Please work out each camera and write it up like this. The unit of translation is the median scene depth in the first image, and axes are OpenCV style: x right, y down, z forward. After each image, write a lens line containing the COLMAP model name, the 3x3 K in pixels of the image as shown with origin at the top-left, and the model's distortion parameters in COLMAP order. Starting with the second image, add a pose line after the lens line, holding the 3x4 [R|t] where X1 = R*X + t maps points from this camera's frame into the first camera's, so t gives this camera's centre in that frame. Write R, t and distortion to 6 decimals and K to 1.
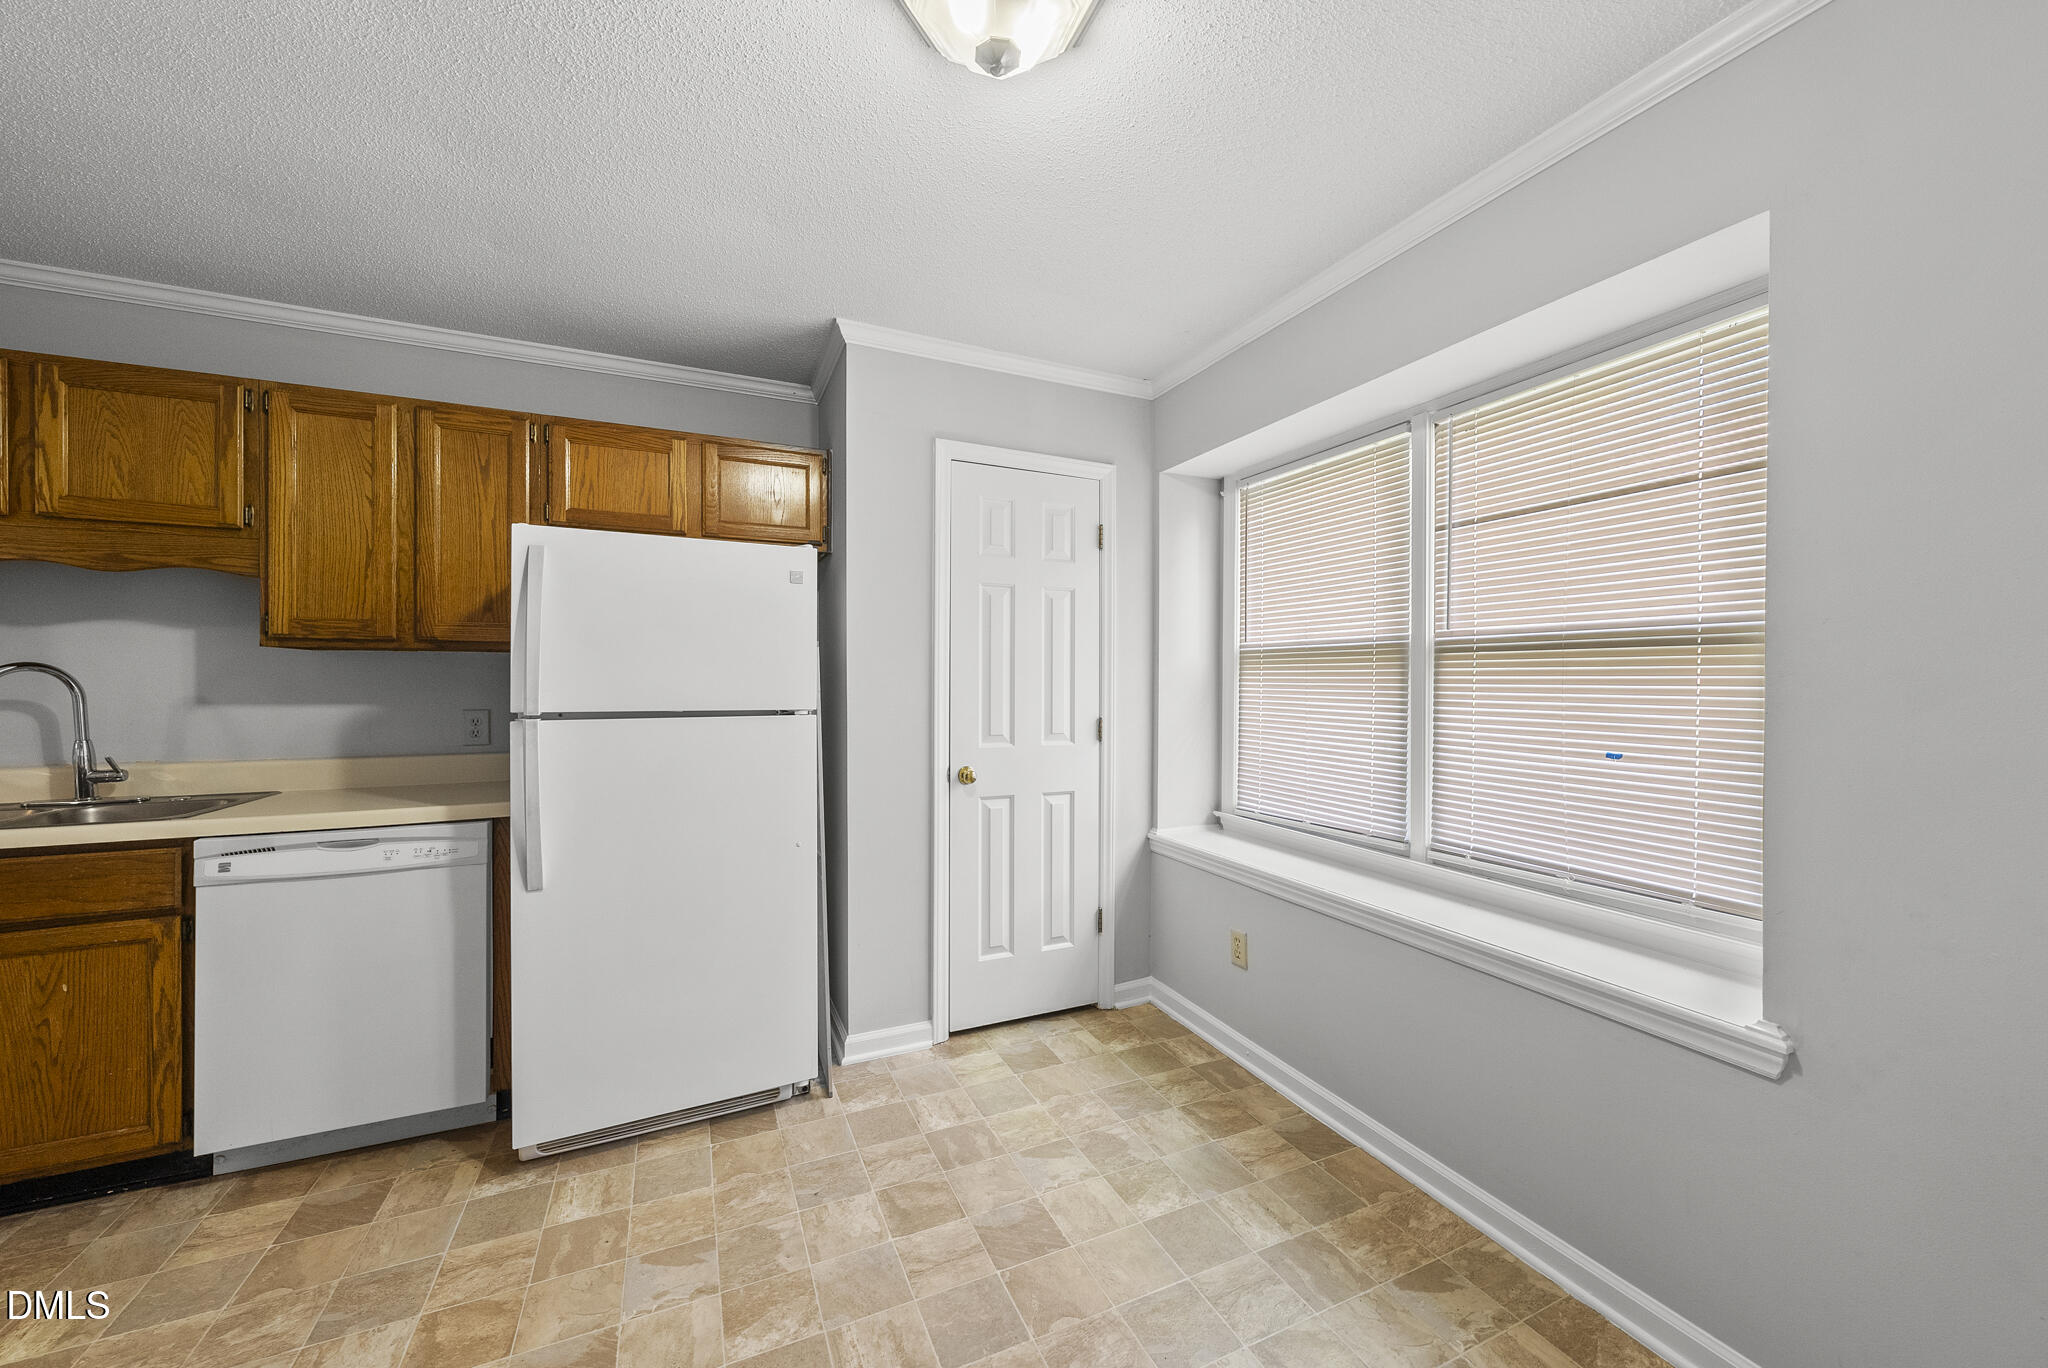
lens RADIAL K [[747.9, 0, 1021.4], [0, 747.9, 684.8], [0, 0, 1]] dist [-0.001825, -0.000097]
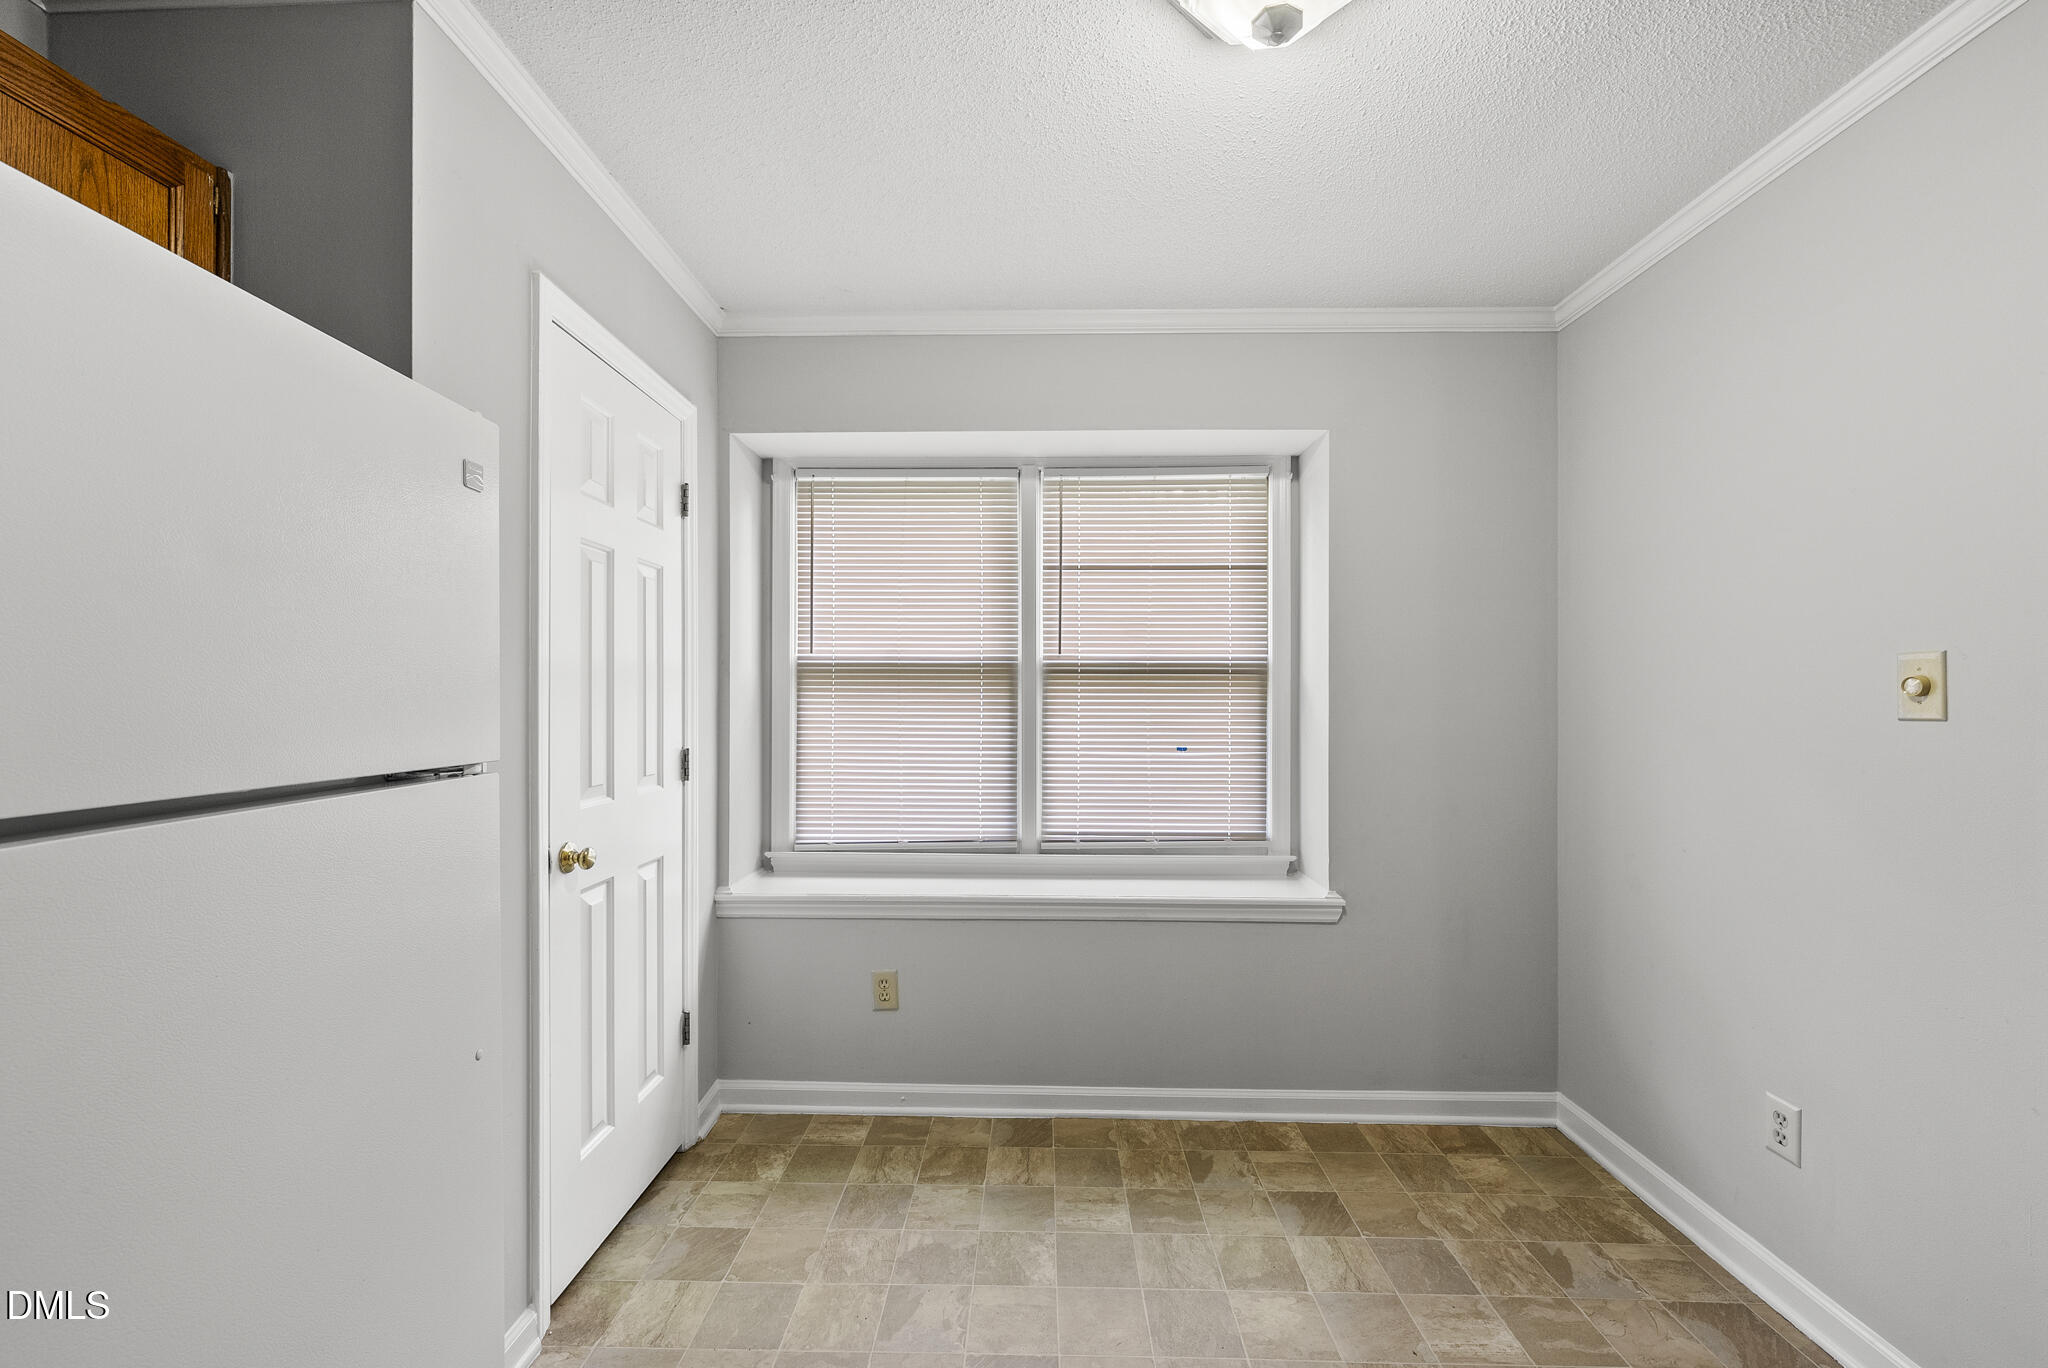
lens RADIAL K [[807.8, 0, 1020.1], [0, 807.8, 693.8], [0, 0, 1]] dist [-0.000794, -0.000328]
pose [[0.439989, 0.000915, 0.898003, -0.576343], [0.005220, 0.999980, -0.003577, -0.005904], [-0.897988, 0.006261, 0.439976, 0.458357]]
